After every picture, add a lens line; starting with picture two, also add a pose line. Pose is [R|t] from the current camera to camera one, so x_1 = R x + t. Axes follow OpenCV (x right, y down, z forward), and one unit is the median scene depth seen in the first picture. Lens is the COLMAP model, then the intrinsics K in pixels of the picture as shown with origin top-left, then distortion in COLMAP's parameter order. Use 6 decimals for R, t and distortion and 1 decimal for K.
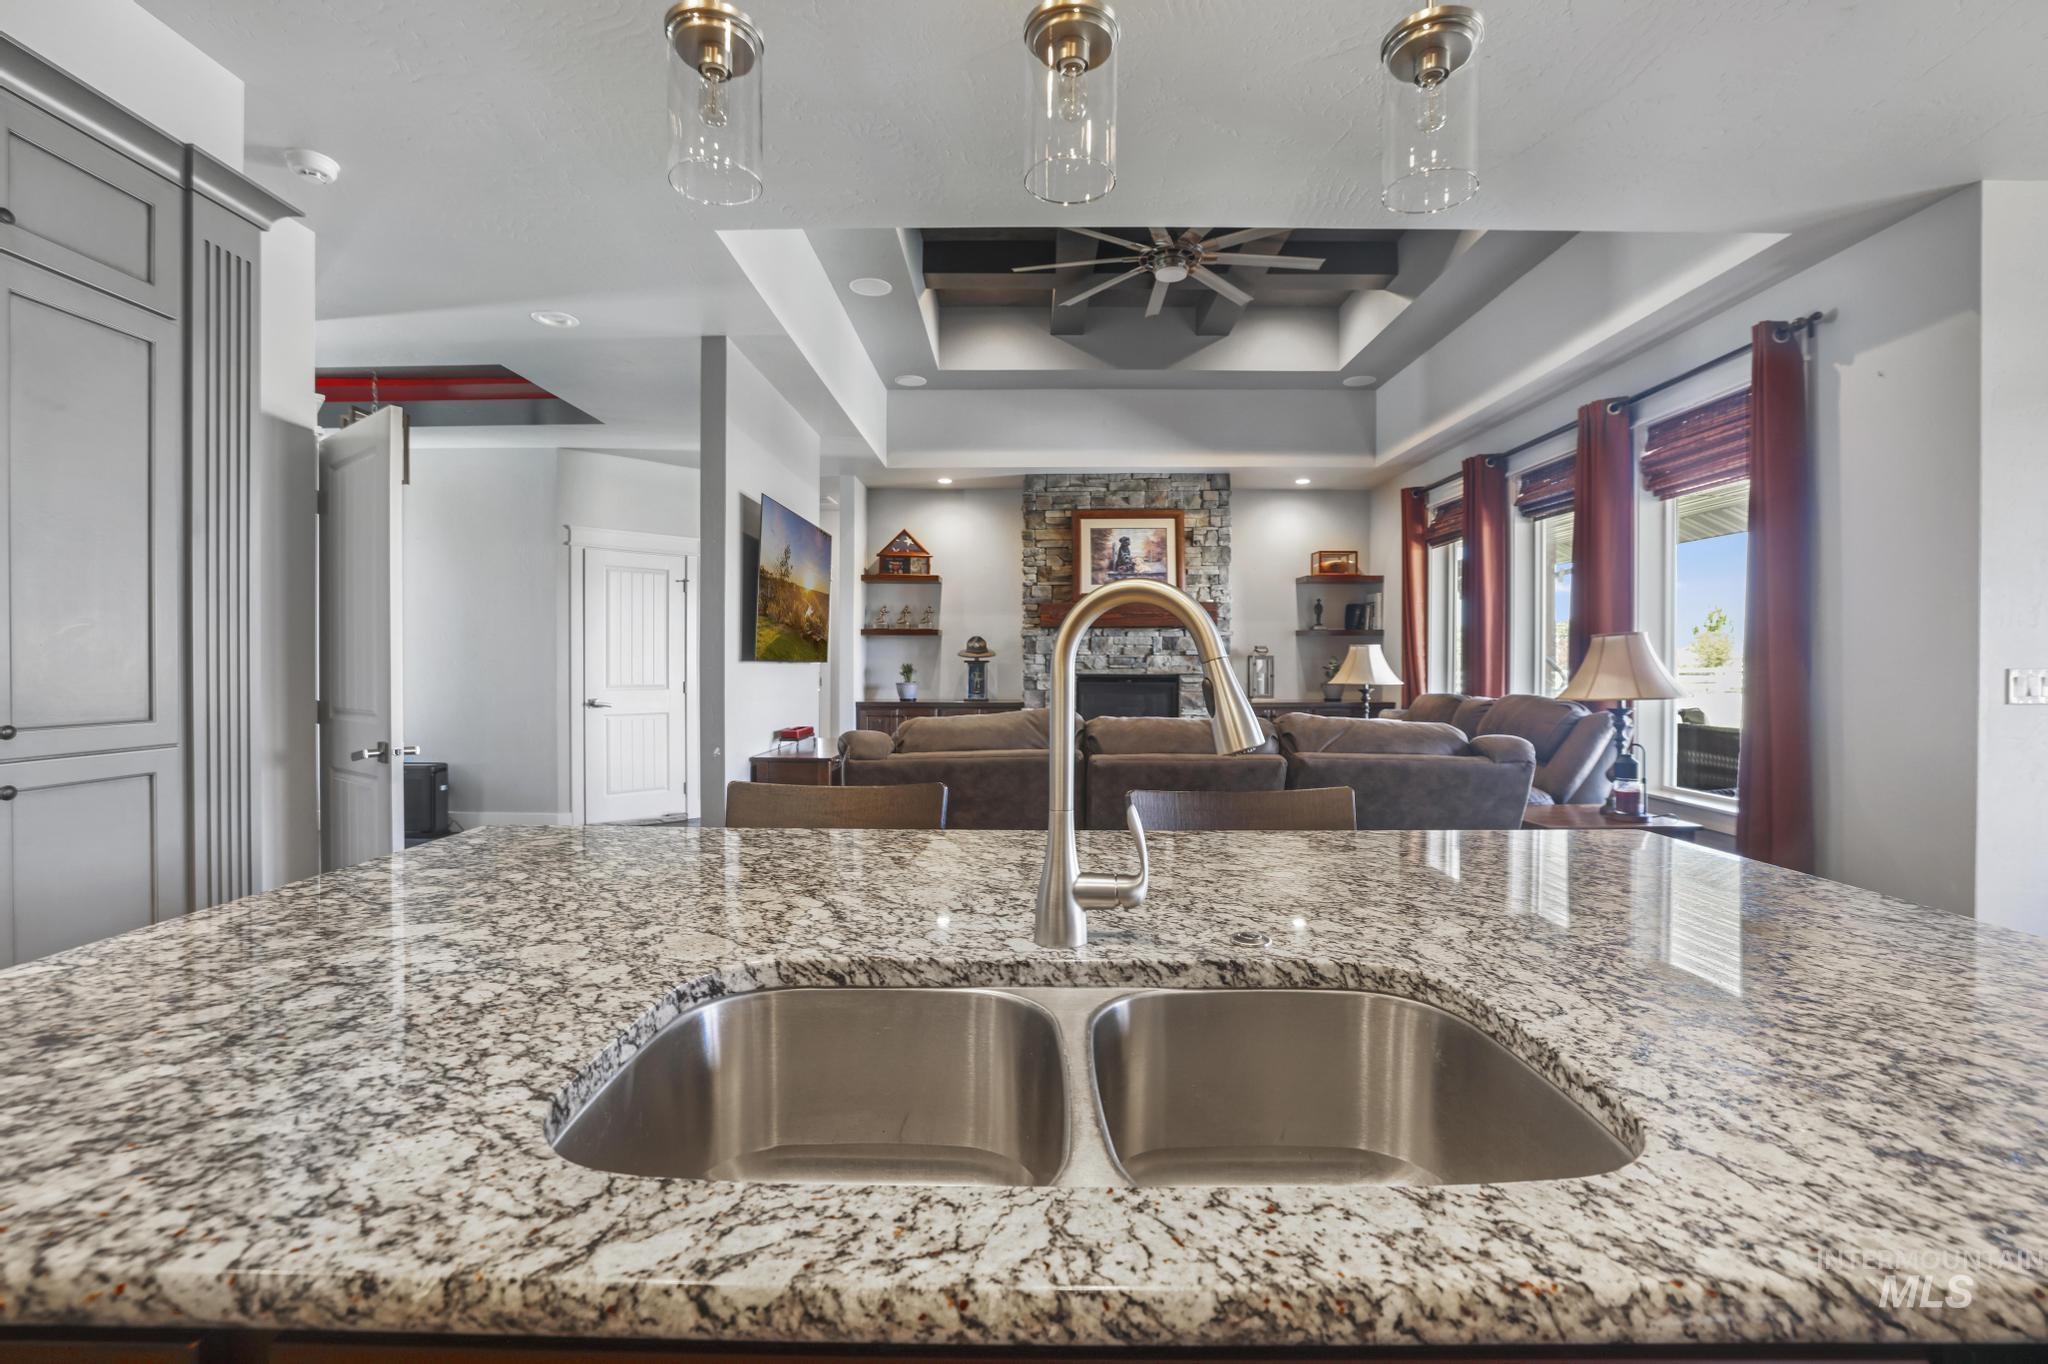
lens RADIAL K [[891.3, 0, 1017.9], [0, 891.3, 677.3], [0, 0, 1]] dist [-0.055594, 0.024004]
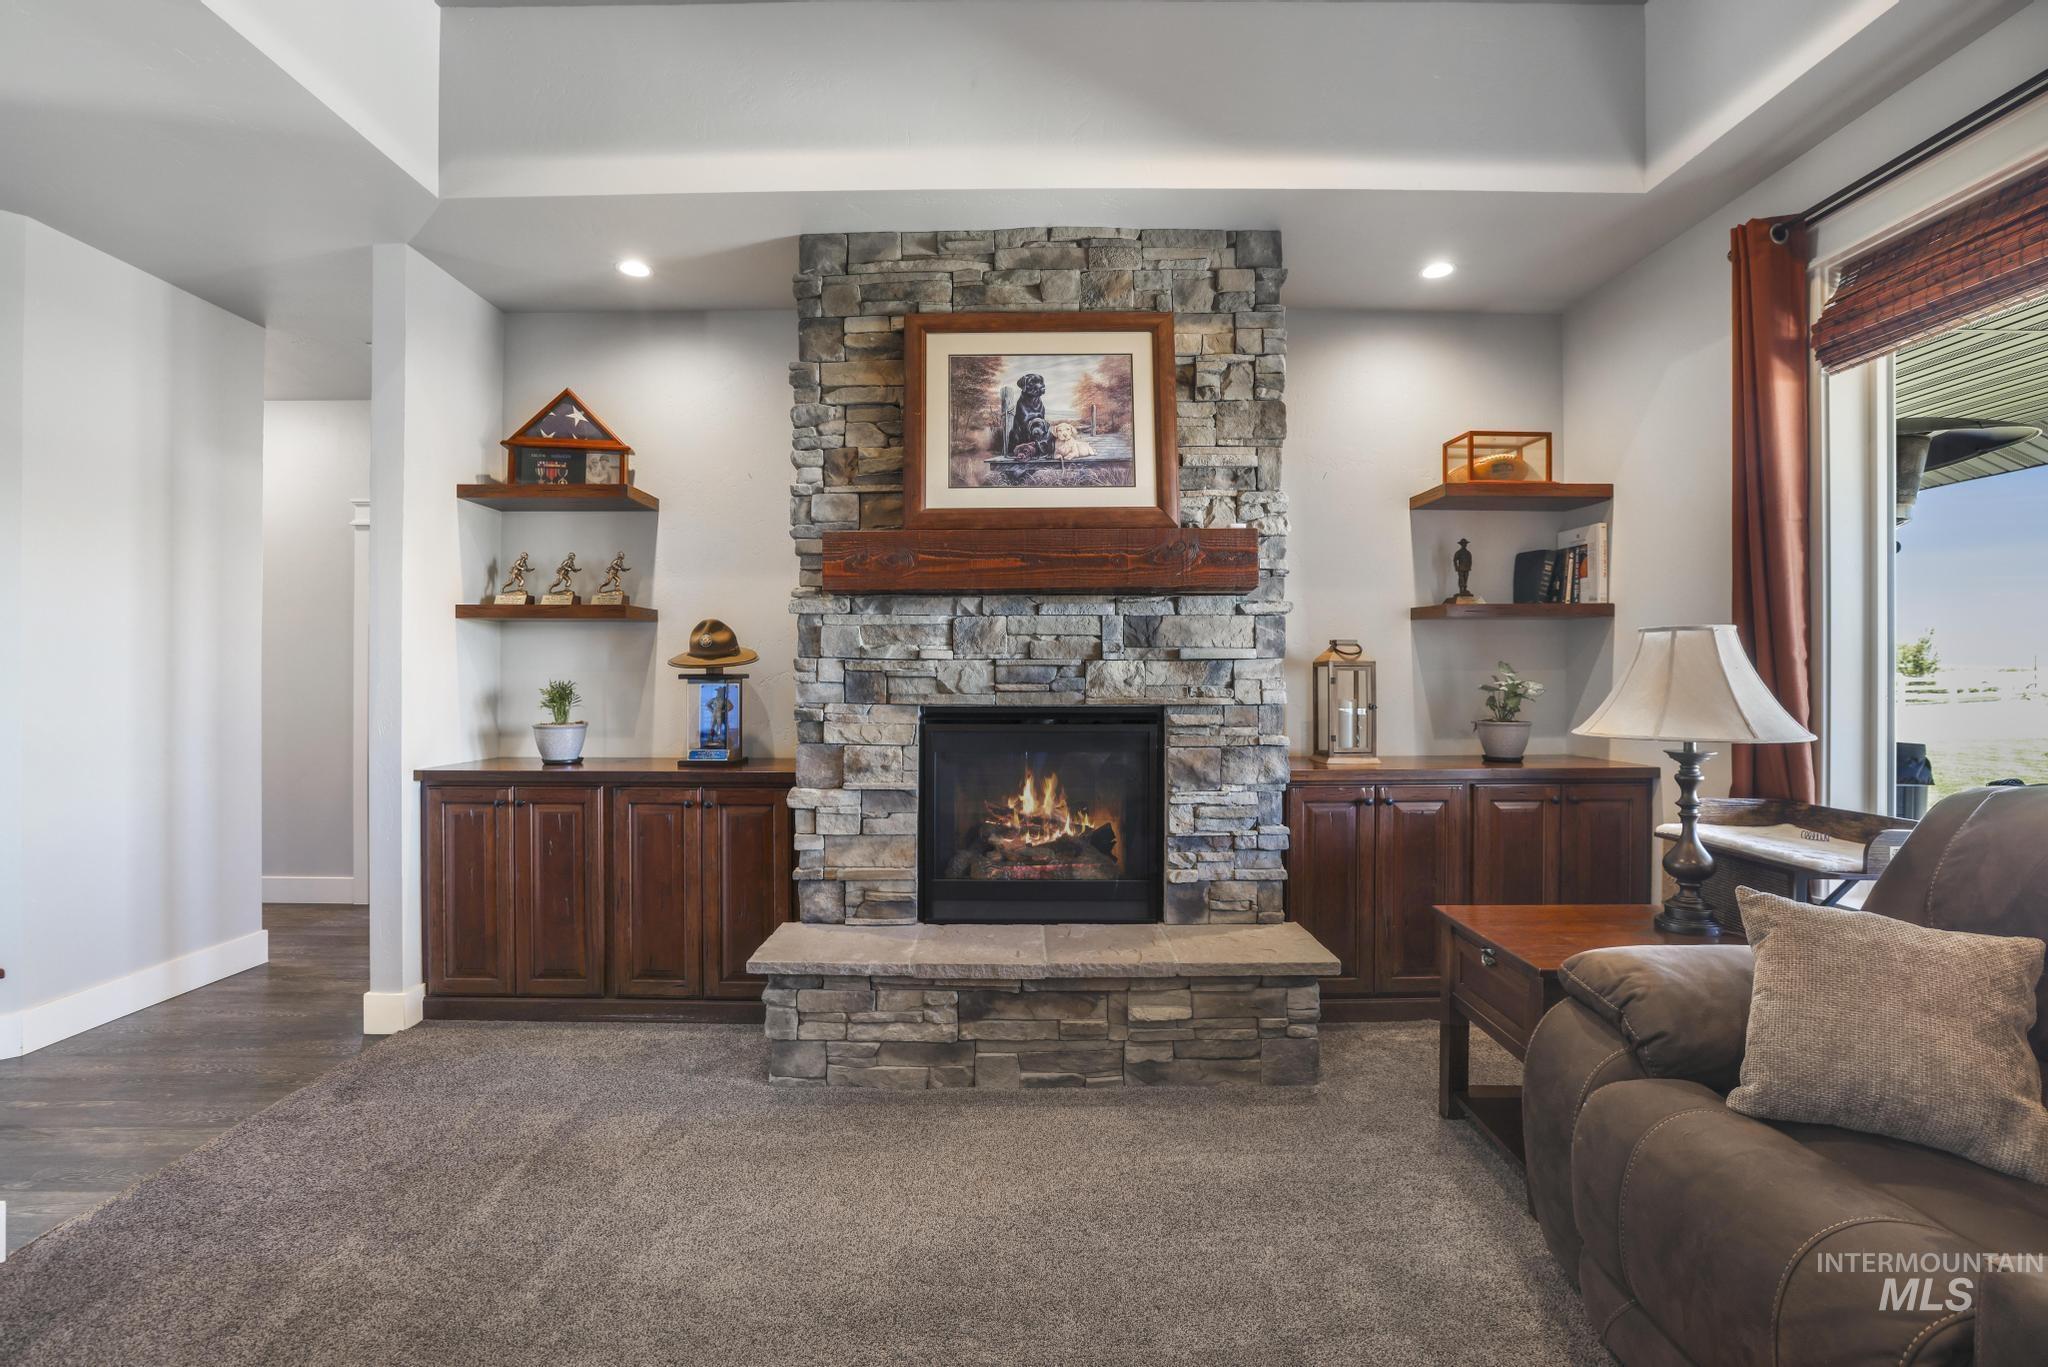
lens RADIAL K [[891.3, 0, 1017.9], [0, 891.3, 678.8], [0, 0, 1]] dist [-0.055594, 0.024004]
pose [[0.999835, -0.002041, 0.018073, 0.105341], [0.002345, 0.999856, -0.016816, -0.009142], [-0.018036, 0.016856, 0.999695, 0.585549]]
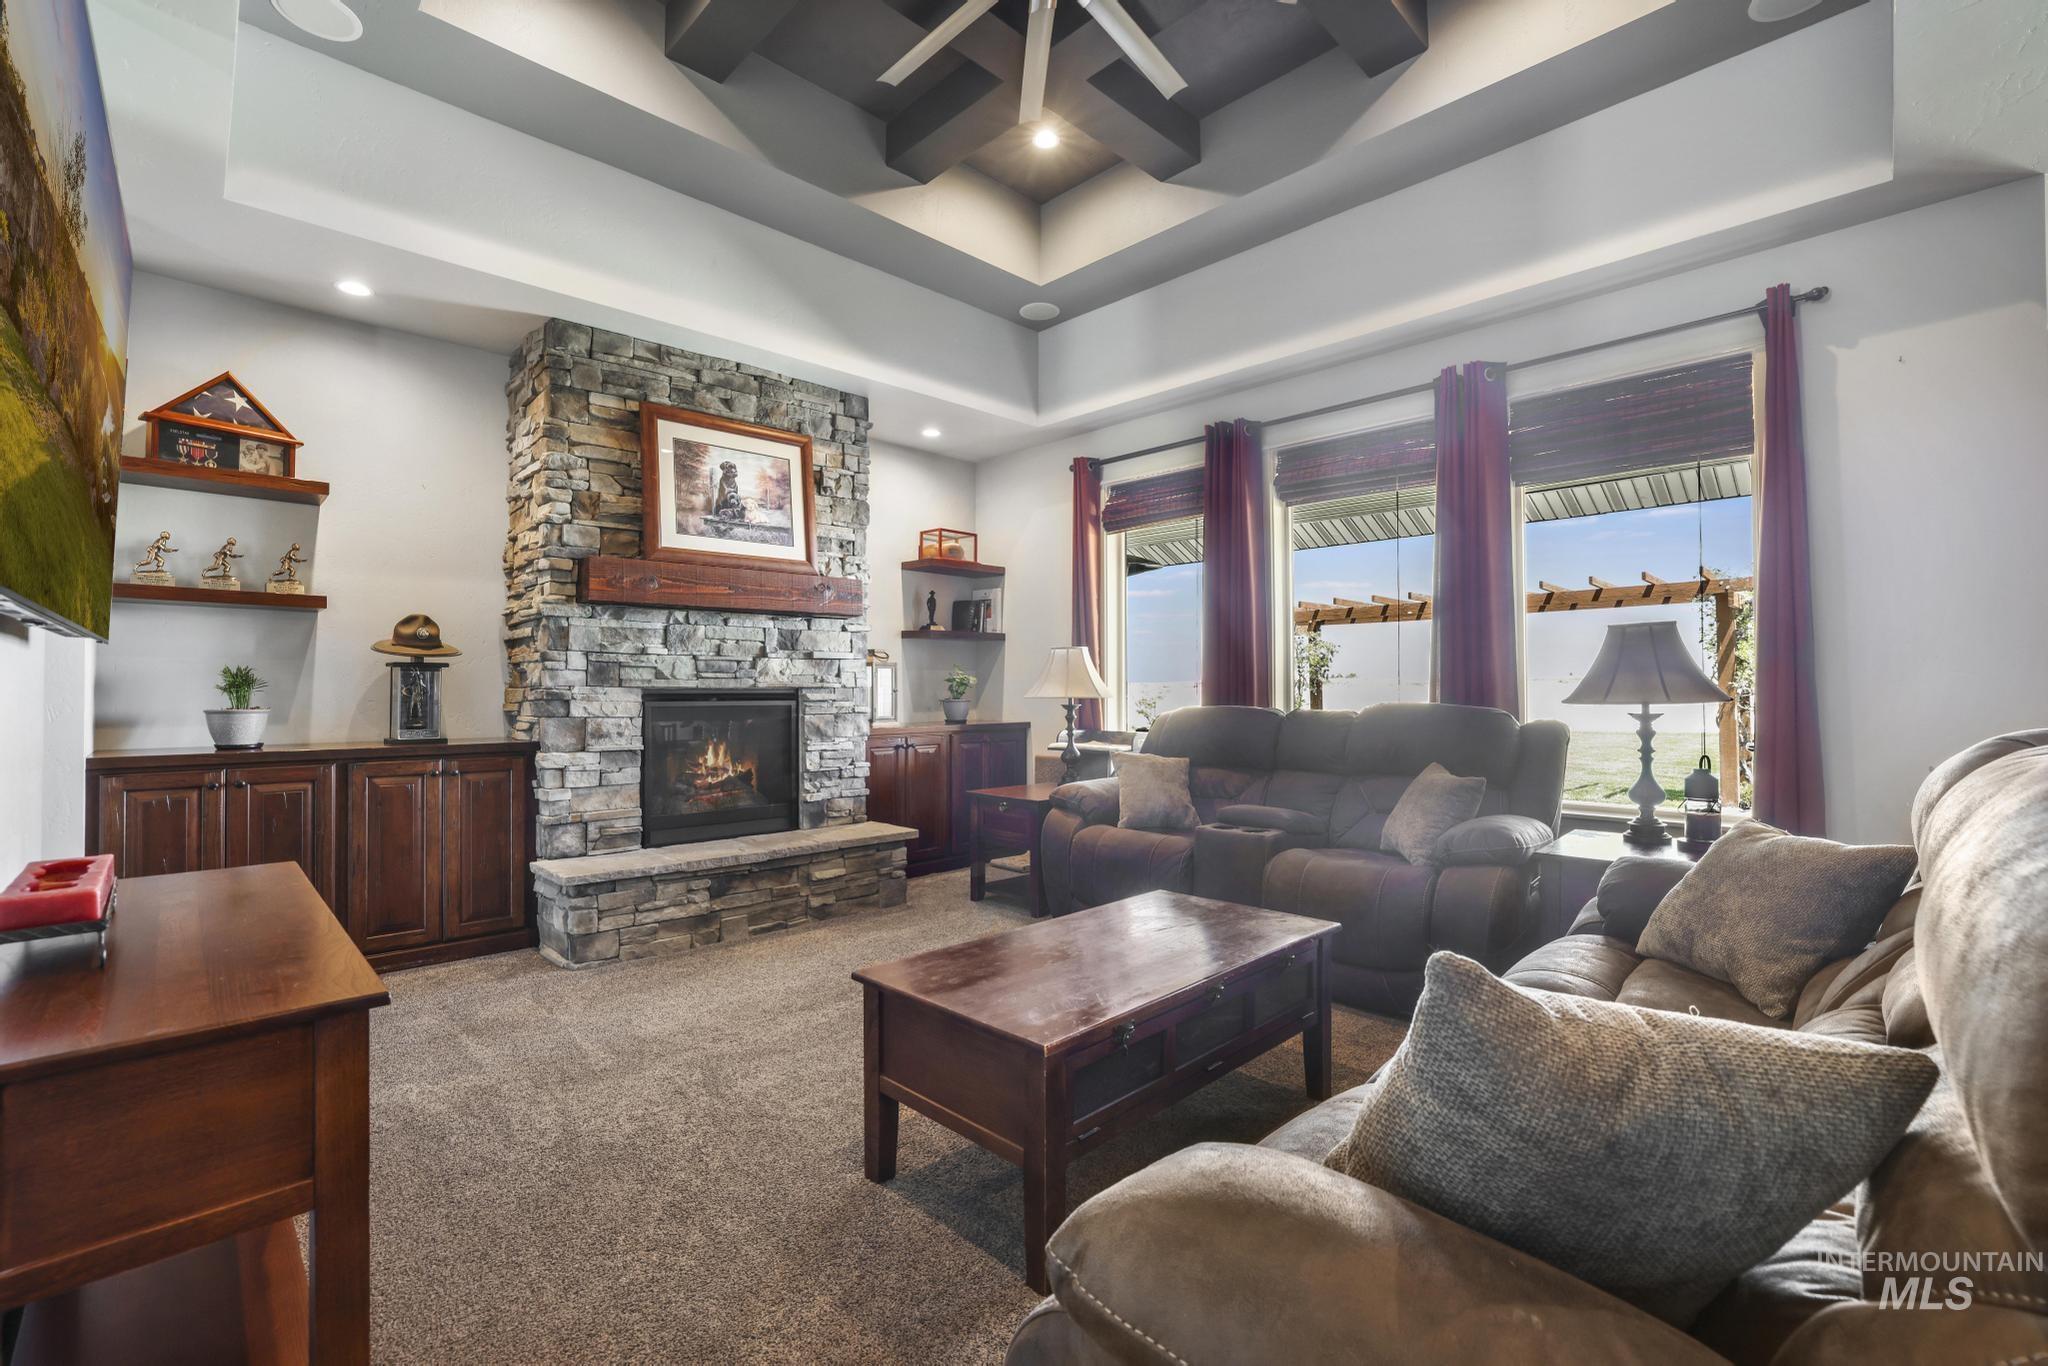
lens RADIAL K [[891.3, 0, 1017.9], [0, 891.3, 678.3], [0, 0, 1]] dist [-0.055594, 0.024004]
pose [[0.702927, 0.006380, 0.711233, -0.168353], [0.016031, 0.999564, -0.024810, 0.008105], [-0.711081, 0.028841, 0.702518, 0.435650]]
